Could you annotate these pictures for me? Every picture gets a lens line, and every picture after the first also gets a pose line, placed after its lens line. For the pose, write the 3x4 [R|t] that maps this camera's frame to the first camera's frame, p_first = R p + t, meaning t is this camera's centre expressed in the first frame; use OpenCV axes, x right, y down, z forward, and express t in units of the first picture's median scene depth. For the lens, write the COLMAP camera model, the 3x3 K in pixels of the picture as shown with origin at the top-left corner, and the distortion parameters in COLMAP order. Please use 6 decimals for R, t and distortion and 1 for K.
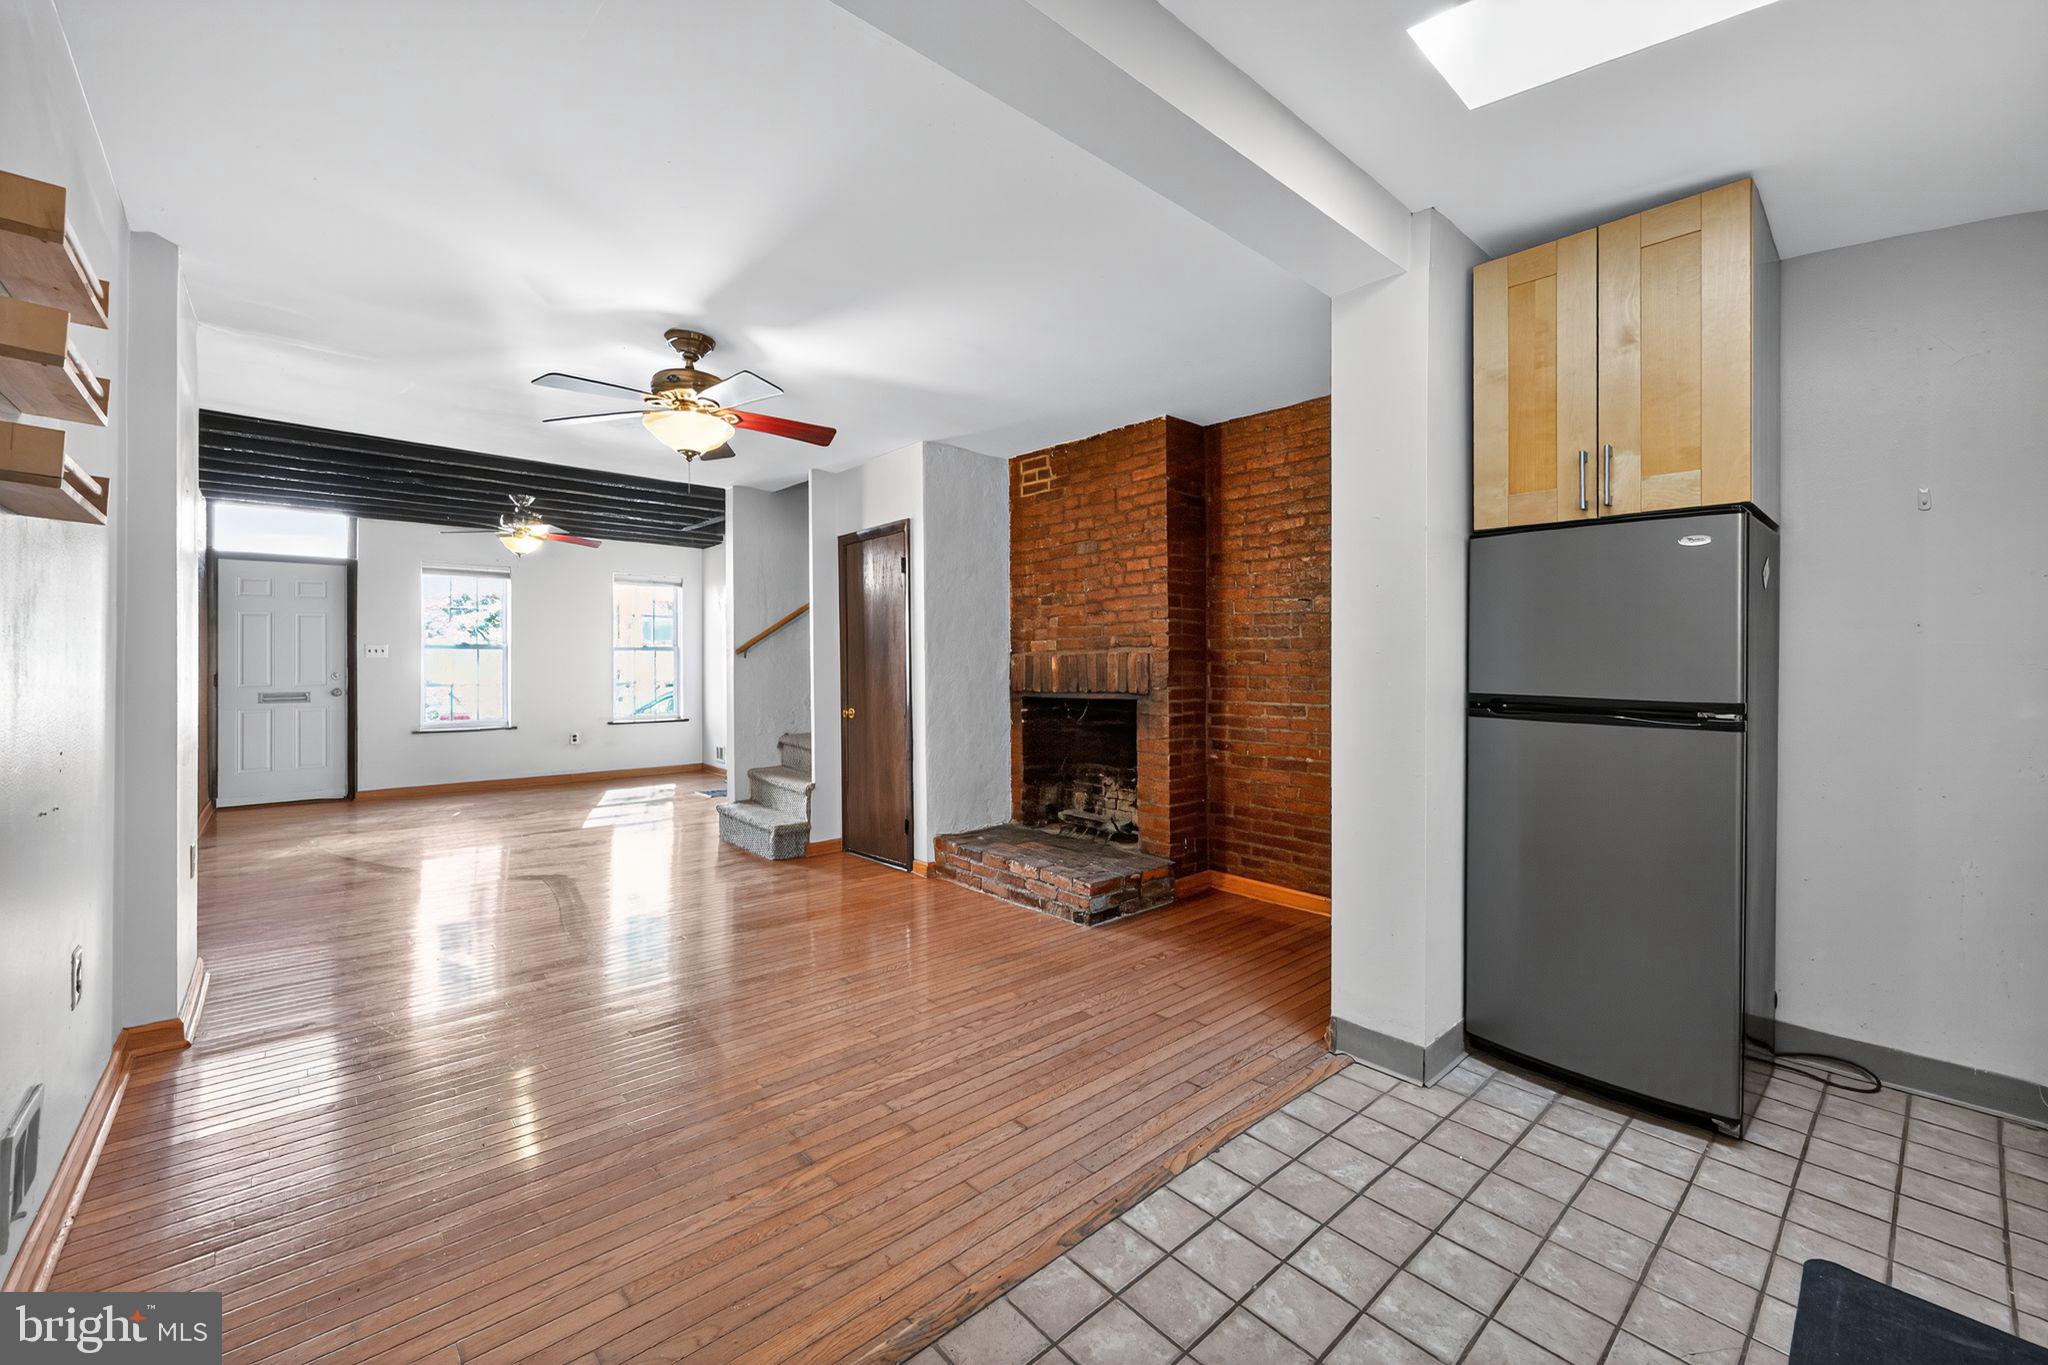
lens RADIAL K [[809.3, 0, 1025.6], [0, 809.3, 651.8], [0, 0, 1]] dist [0.001385, 0.000078]
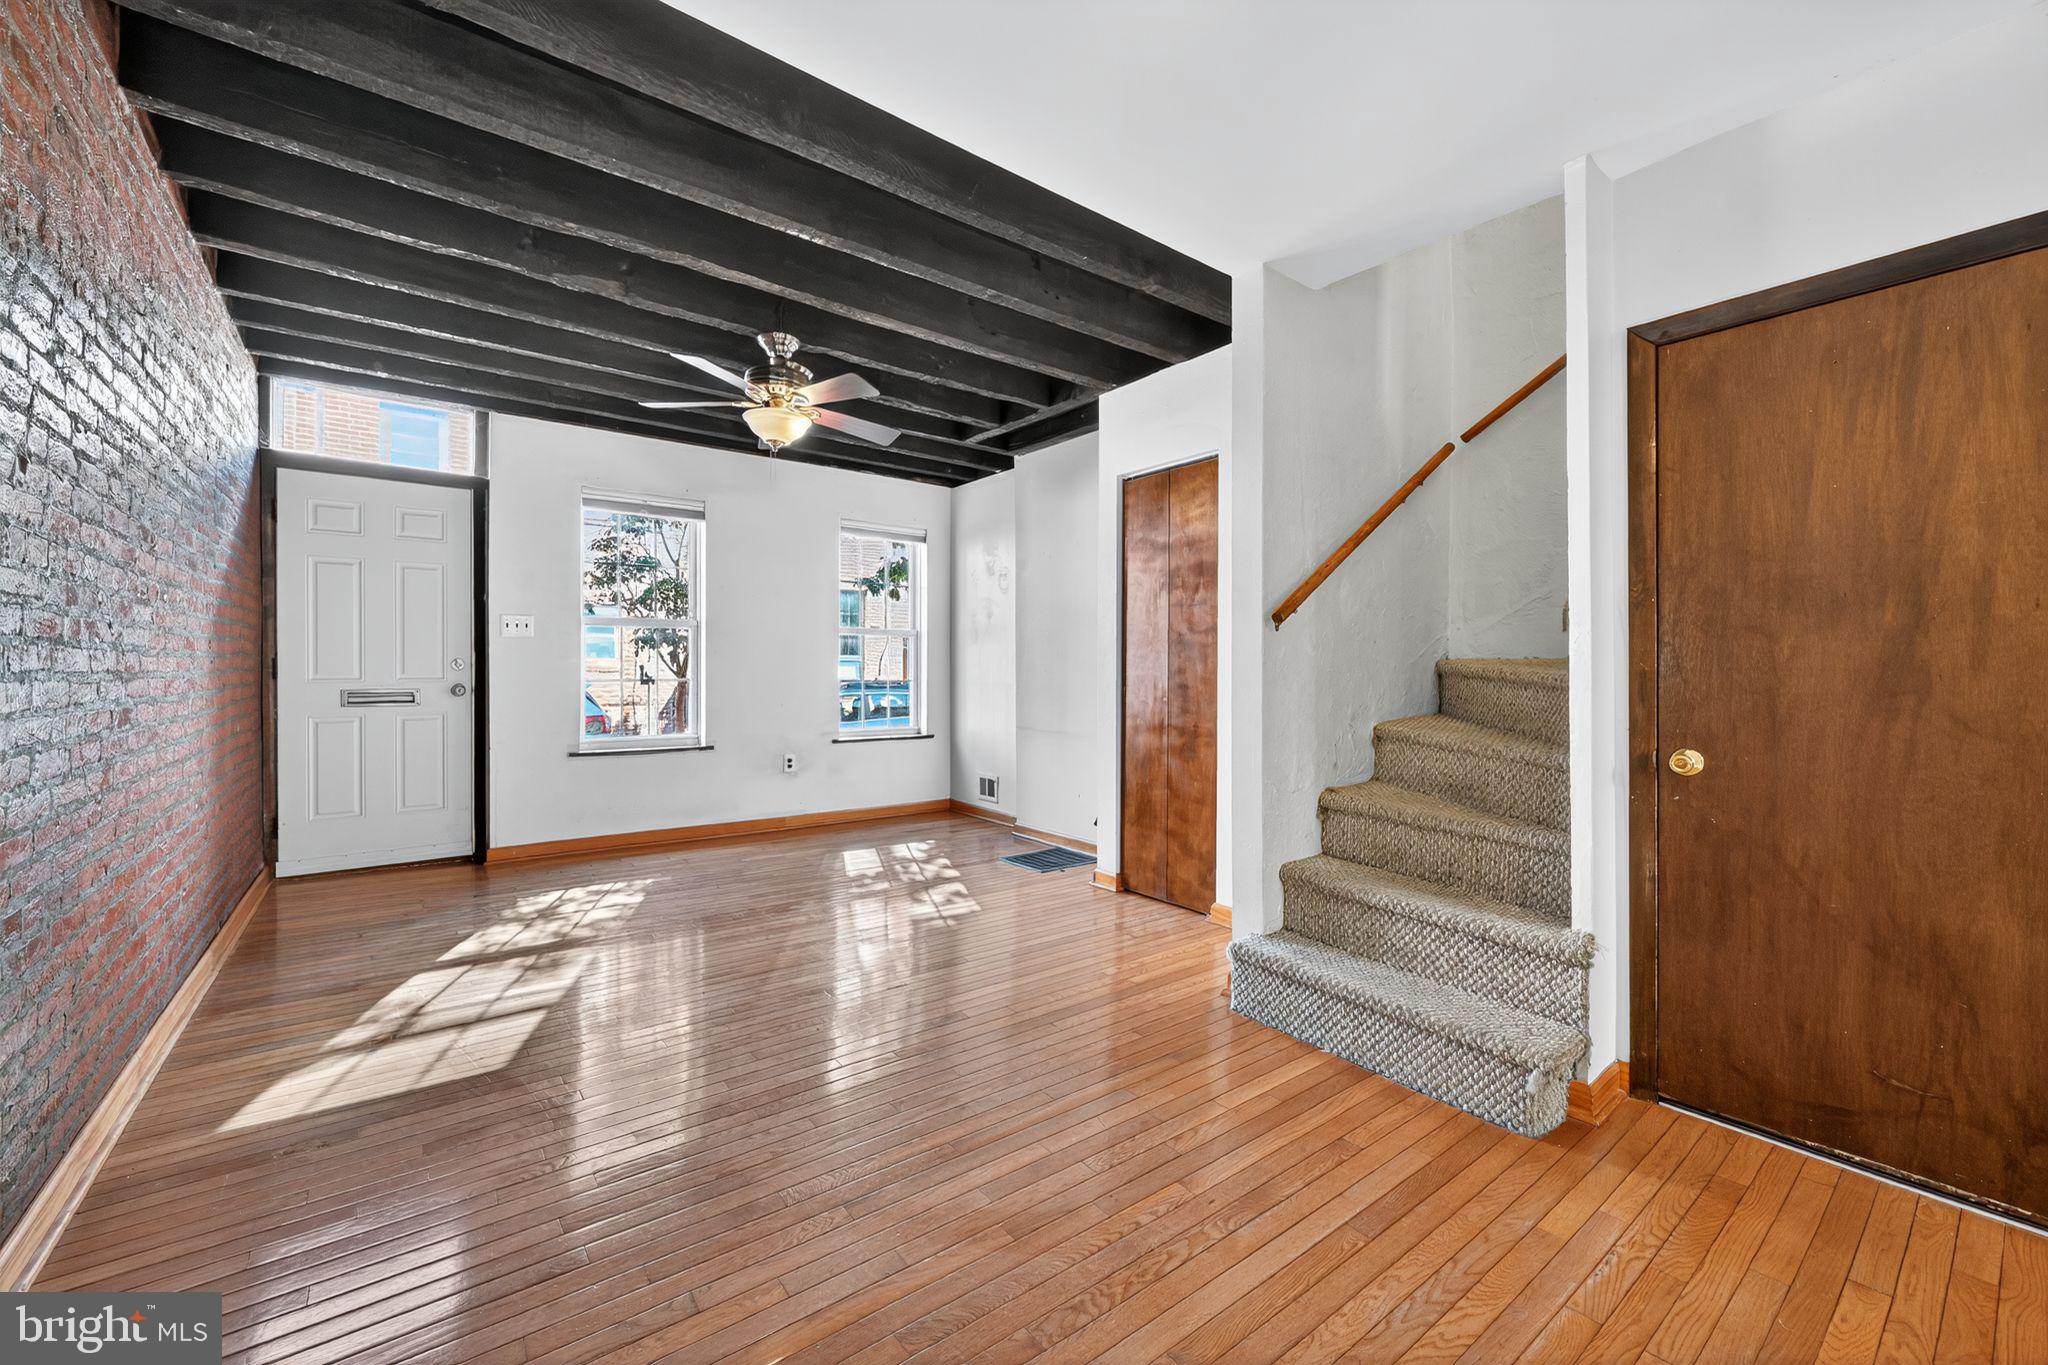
lens RADIAL K [[809.9, 0, 1025.0], [0, 809.9, 670.3], [0, 0, 1]] dist [-0.000844, -0.000206]
pose [[0.996718, 0.010855, -0.080220, -0.532497], [-0.009382, 0.999781, 0.018716, 0.027616], [0.080406, -0.017902, 0.996601, 0.602710]]
